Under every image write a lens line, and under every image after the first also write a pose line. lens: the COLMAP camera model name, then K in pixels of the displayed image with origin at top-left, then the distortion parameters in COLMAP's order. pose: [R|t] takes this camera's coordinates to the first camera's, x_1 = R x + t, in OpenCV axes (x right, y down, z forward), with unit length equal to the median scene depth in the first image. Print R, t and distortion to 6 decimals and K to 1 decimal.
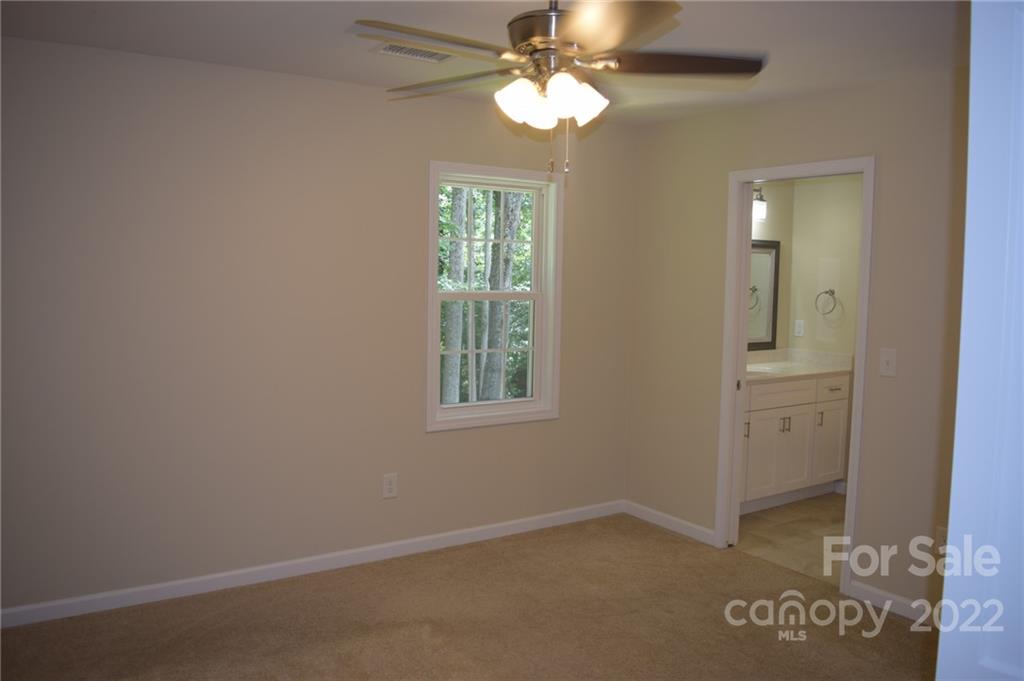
lens RADIAL K [[811.6, 0, 512.0], [0, 811.6, 340.5], [0, 0, 1]] dist [-0.081384, -0.001754]
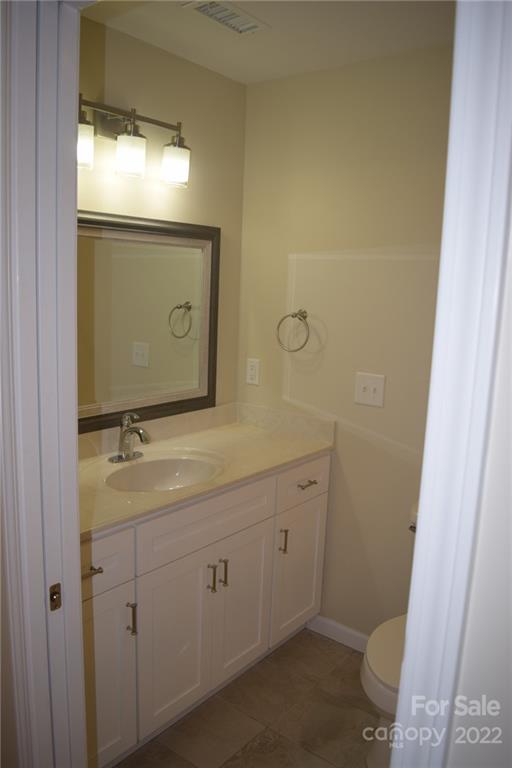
lens RADIAL K [[608.7, 0, 256.0], [0, 608.7, 384.0], [0, 0, 1]] dist [-0.081384, -0.001754]
pose [[0.953169, -0.028108, 0.301130, 0.223554], [0.002440, 0.996354, 0.085279, -0.047289], [-0.302429, -0.080550, 0.949762, 0.564462]]
